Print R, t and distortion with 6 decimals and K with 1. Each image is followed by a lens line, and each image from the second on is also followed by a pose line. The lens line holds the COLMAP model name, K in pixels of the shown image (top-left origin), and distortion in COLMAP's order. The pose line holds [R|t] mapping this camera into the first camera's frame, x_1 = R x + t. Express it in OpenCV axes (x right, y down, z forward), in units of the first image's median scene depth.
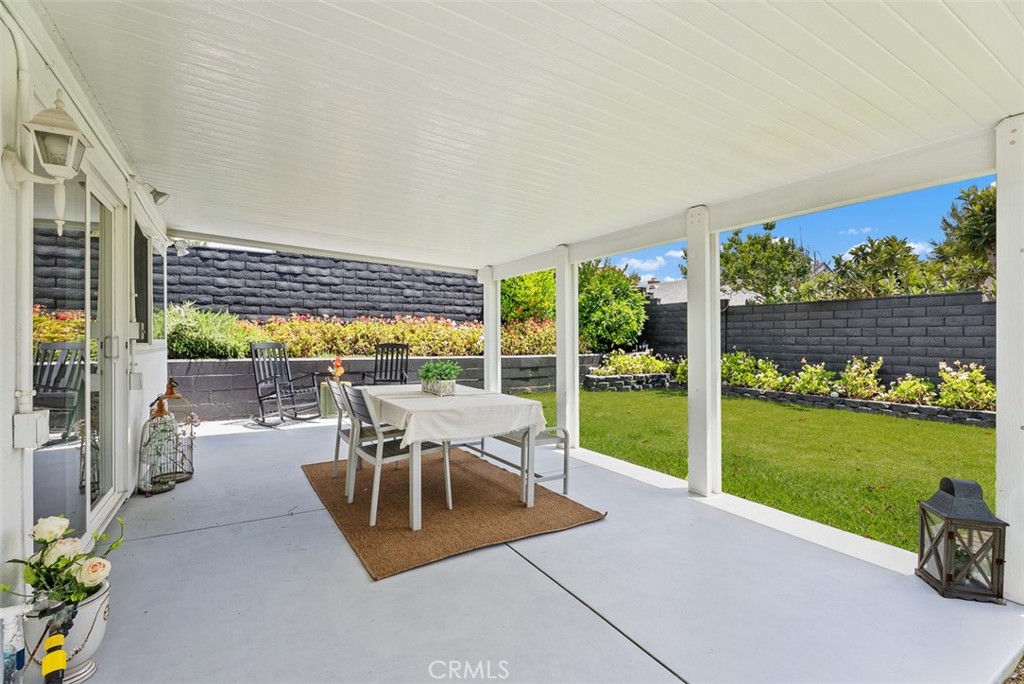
lens RADIAL K [[459.3, 0, 510.1], [0, 459.3, 341.5], [0, 0, 1]] dist [-0.000799, 0.000146]
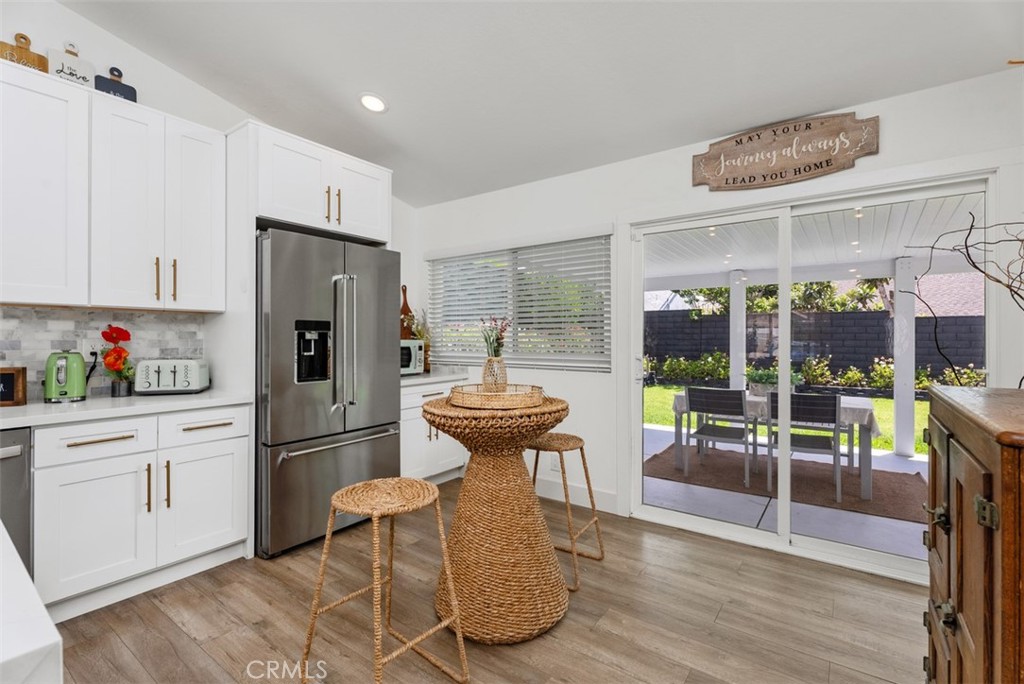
lens RADIAL K [[464.3, 0, 515.5], [0, 464.3, 336.2], [0, 0, 1]] dist [0.000411, 0.000138]
pose [[0.923224, -0.003215, 0.384249, -0.662162], [0.005775, 0.999968, -0.005508, -0.022450], [-0.384219, 0.007304, 0.923213, 0.051803]]
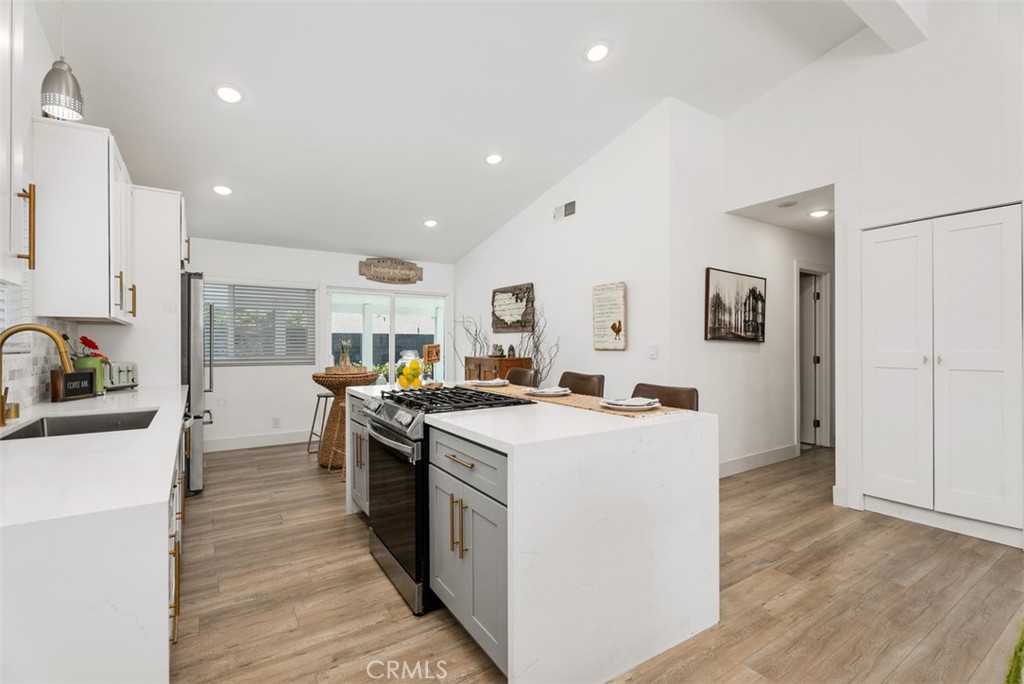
lens RADIAL K [[459.3, 0, 510.1], [0, 459.3, 341.5], [0, 0, 1]] dist [-0.000799, 0.000146]
pose [[-0.043943, 0.004592, 0.999023, -1.313031], [0.007369, 0.999964, -0.004272, -0.023726], [-0.999007, 0.007174, -0.043976, 0.129045]]
